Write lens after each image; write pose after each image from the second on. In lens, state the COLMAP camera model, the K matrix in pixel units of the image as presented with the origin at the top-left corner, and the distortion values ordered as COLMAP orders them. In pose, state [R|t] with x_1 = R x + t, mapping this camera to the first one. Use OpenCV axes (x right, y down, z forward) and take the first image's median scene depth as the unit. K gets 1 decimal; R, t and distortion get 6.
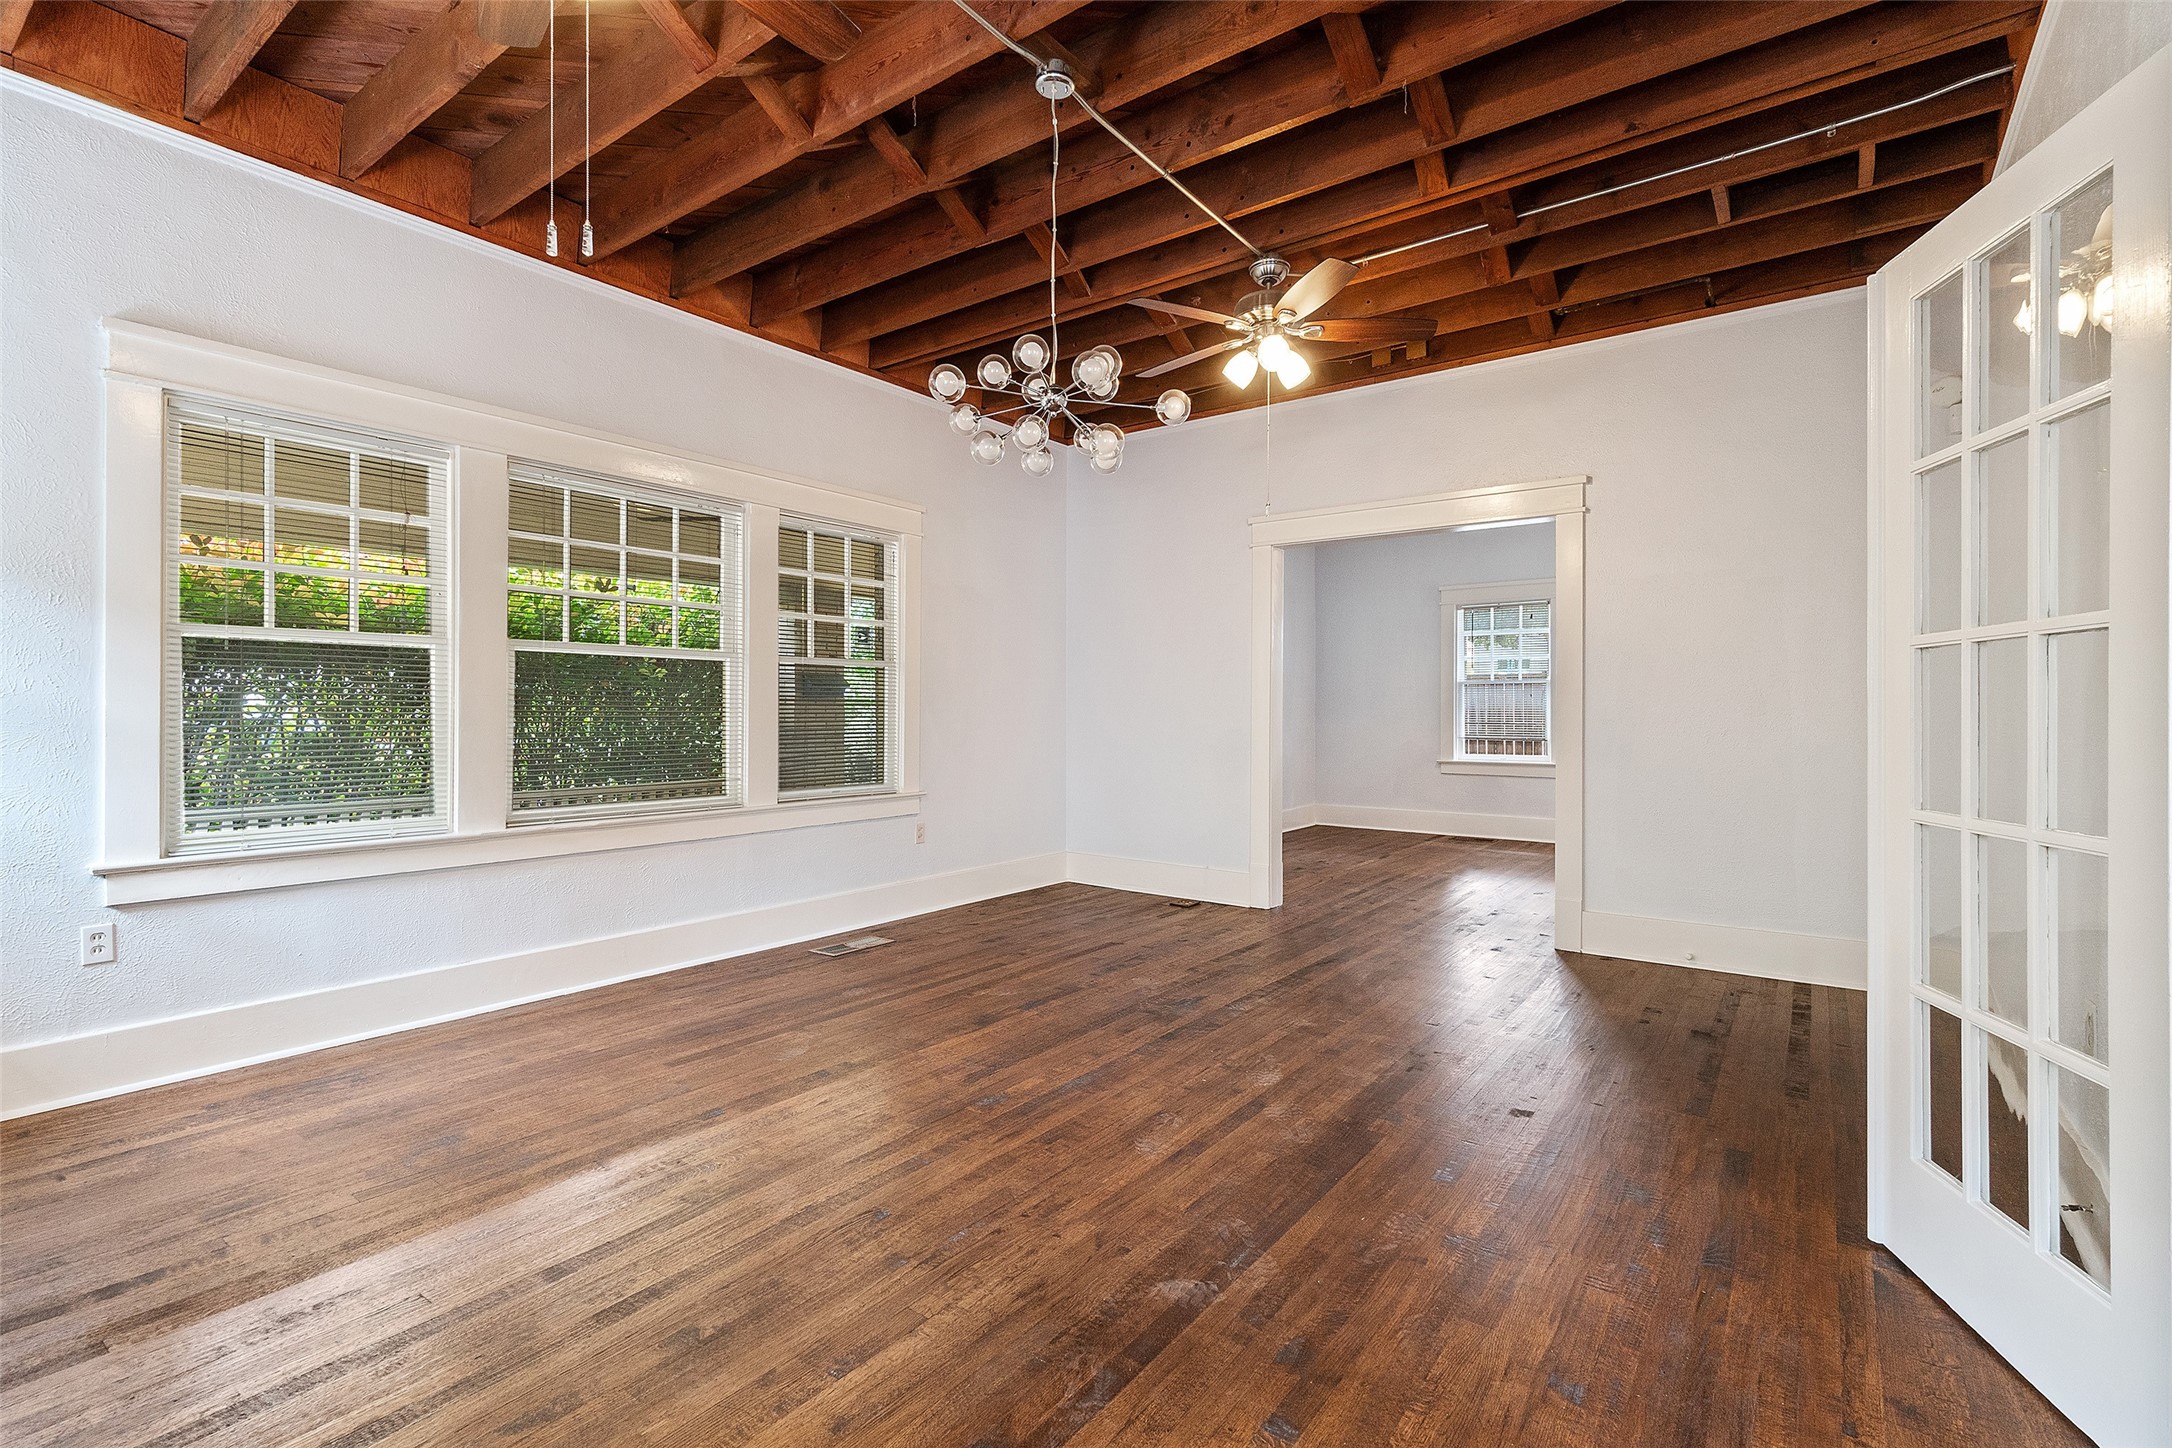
lens RADIAL K [[985.5, 0, 1086.0], [0, 985.5, 724.0], [0, 0, 1]] dist [-0.005473, -0.000481]
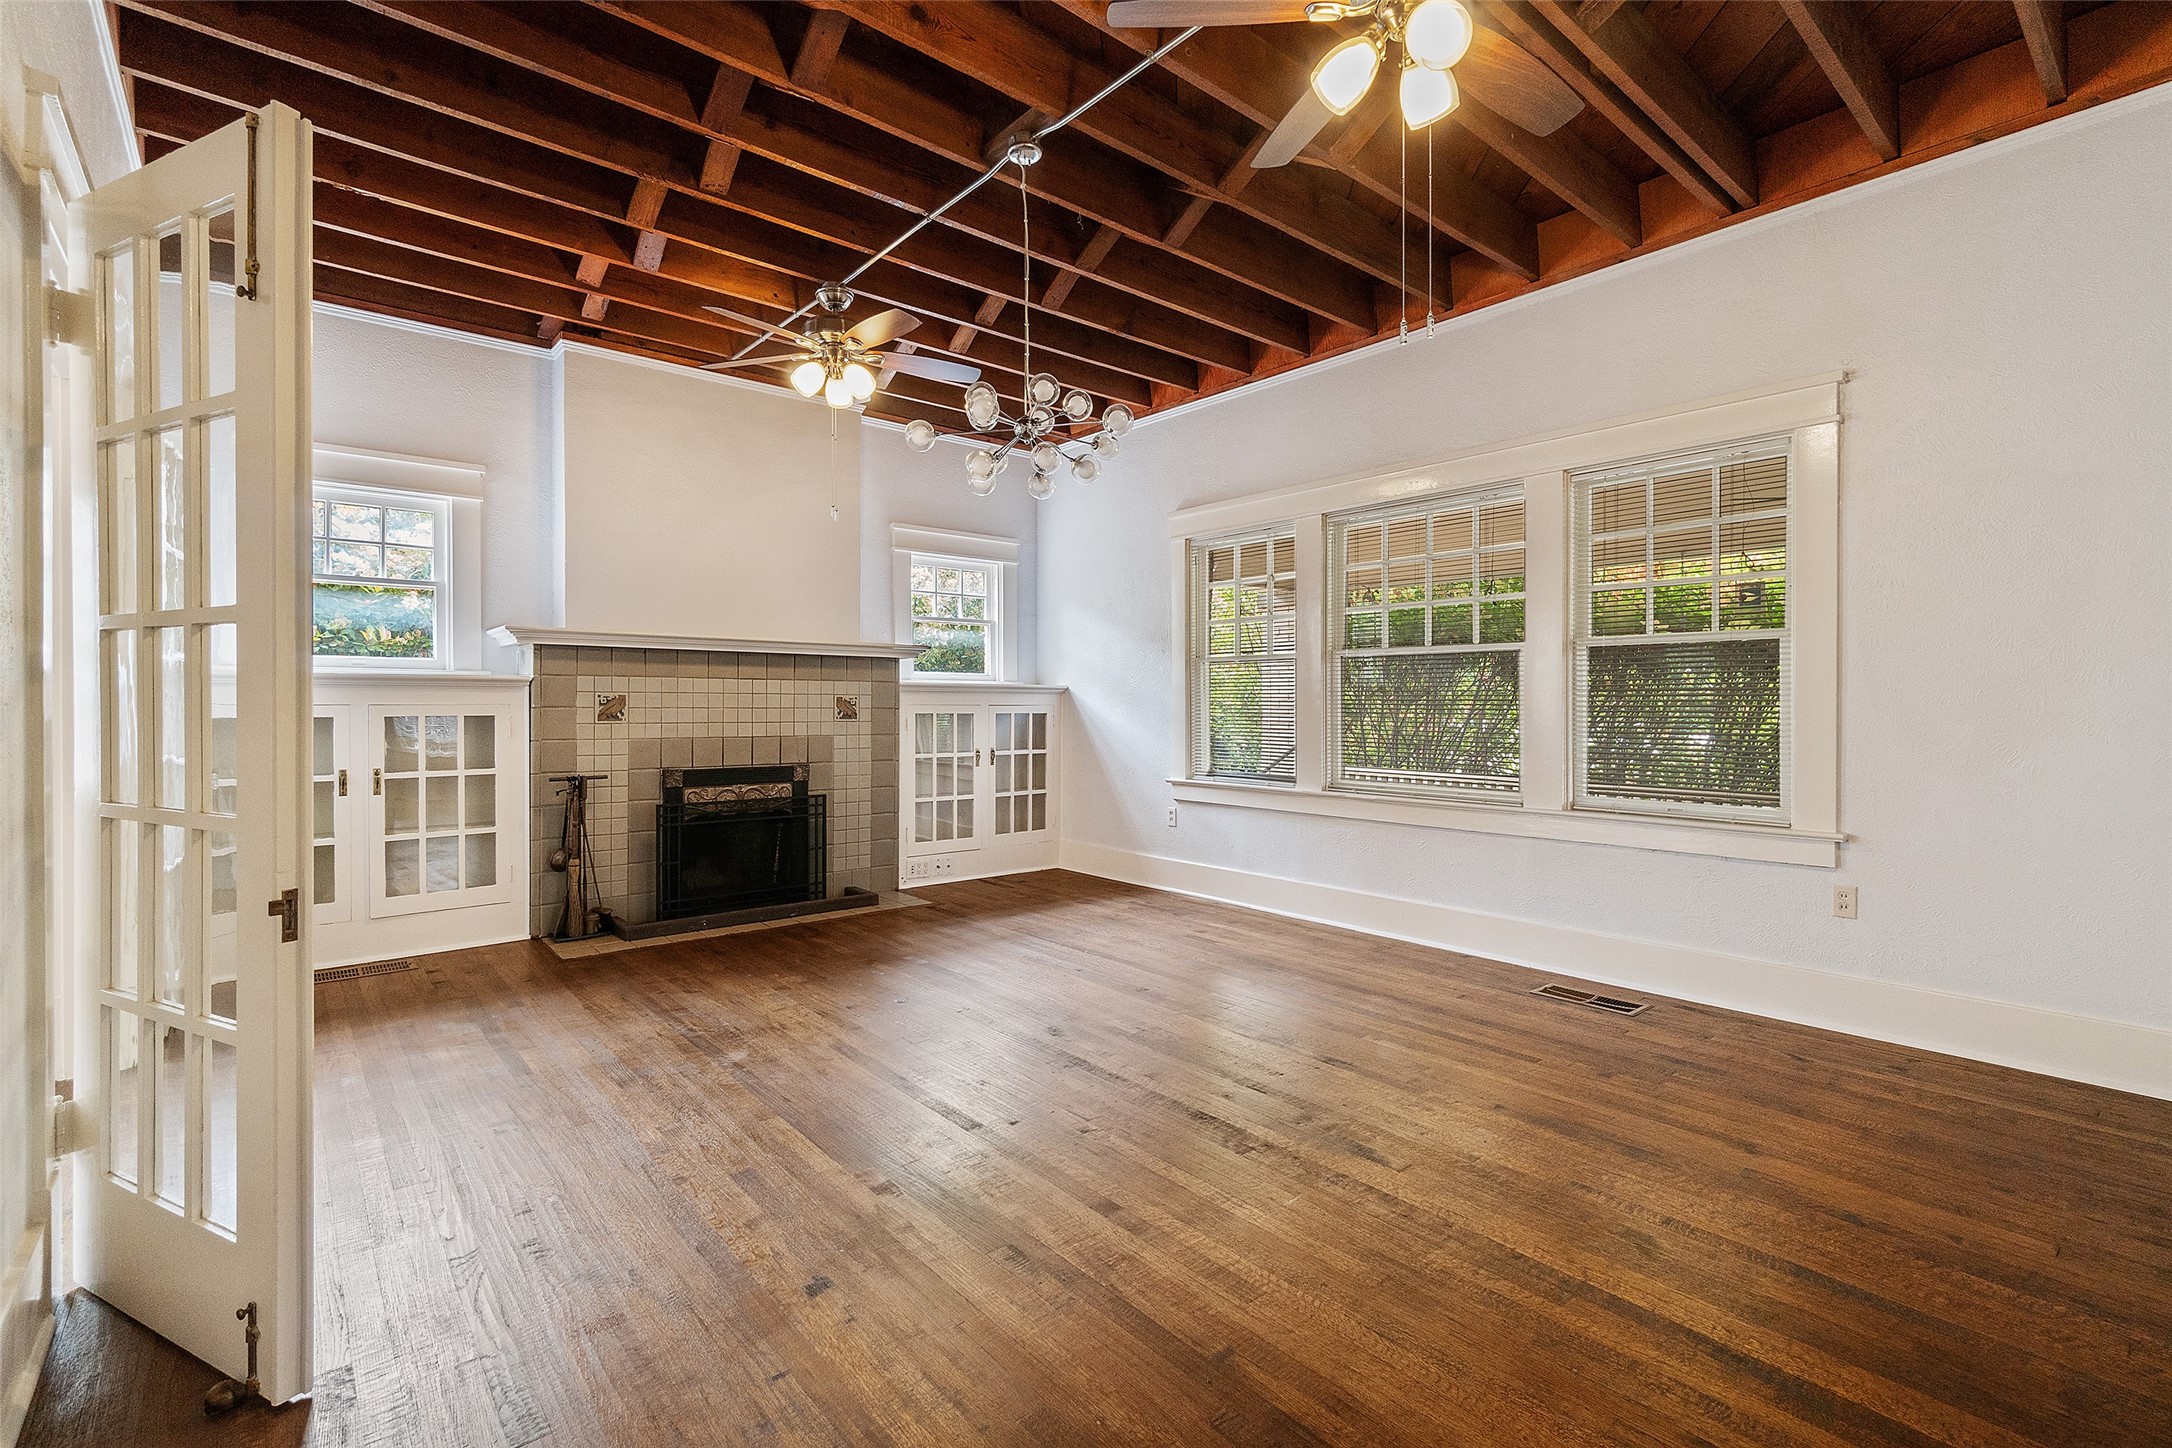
lens RADIAL K [[981.3, 0, 1091.8], [0, 981.3, 695.4], [0, 0, 1]] dist [-0.001935, -0.000203]
pose [[-0.227229, -0.008789, -0.973802, 0.981608], [-0.015128, 0.999870, -0.005495, -0.014913], [0.973724, 0.013483, -0.227333, 1.226827]]
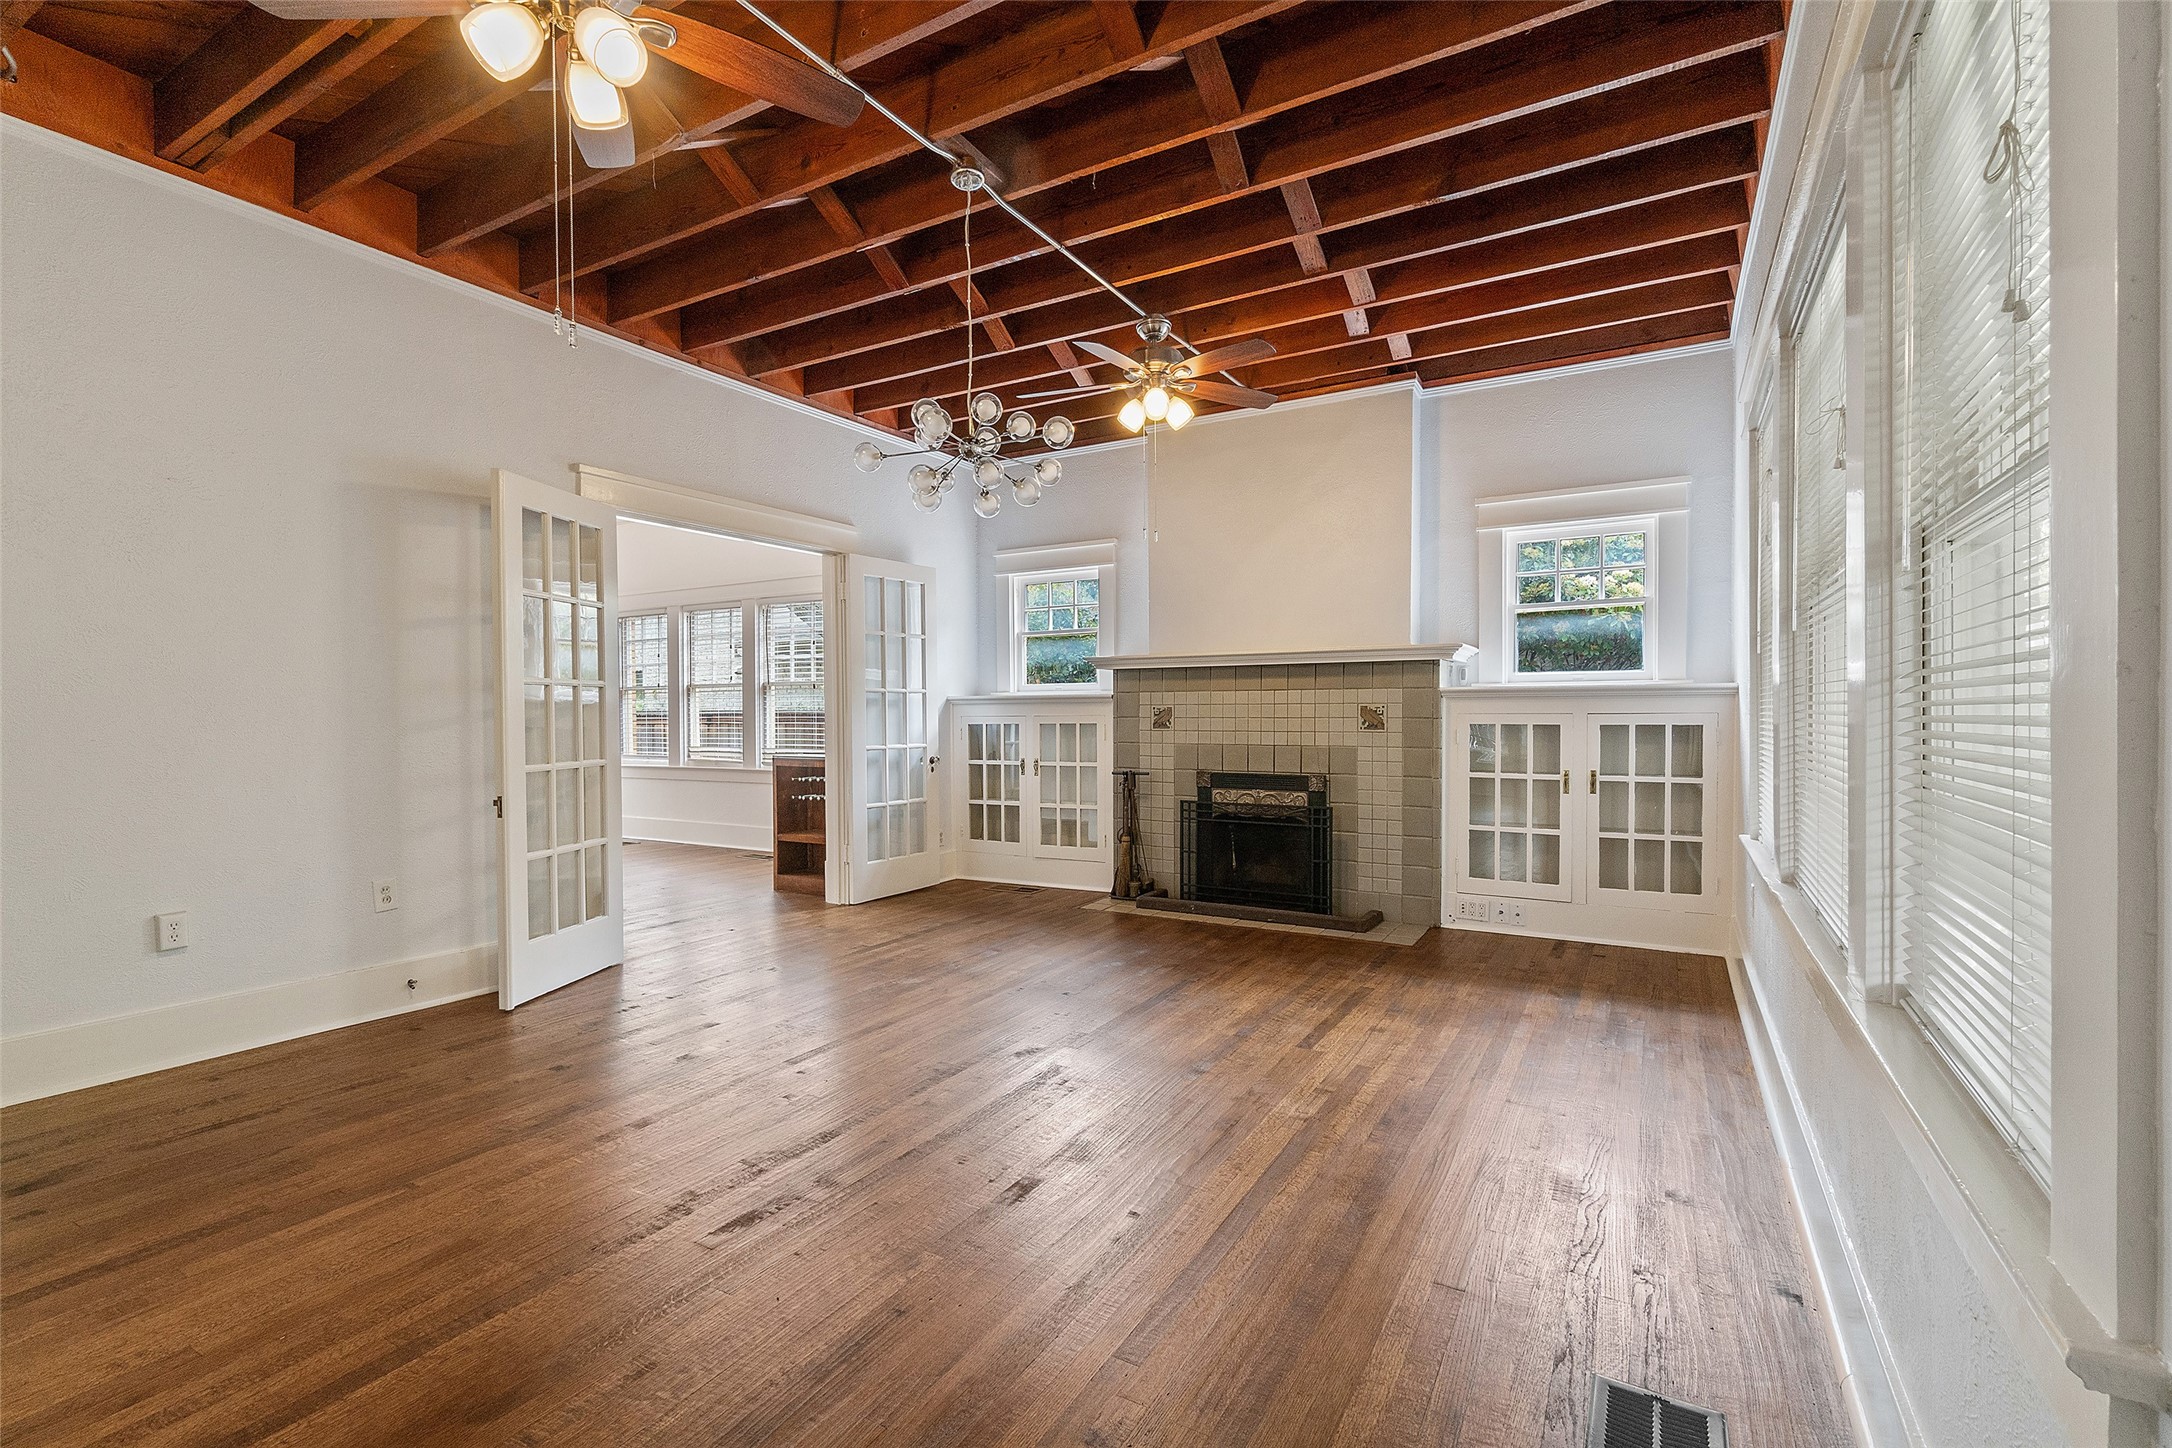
lens RADIAL K [[974.1, 0, 1089.4], [0, 974.1, 715.1], [0, 0, 1]] dist [0.002579, -0.000058]
pose [[-0.994006, 0.005337, -0.109199, -0.044091], [0.003702, 0.999878, 0.015164, -0.026656], [0.109267, 0.014669, -0.993904, 2.005728]]
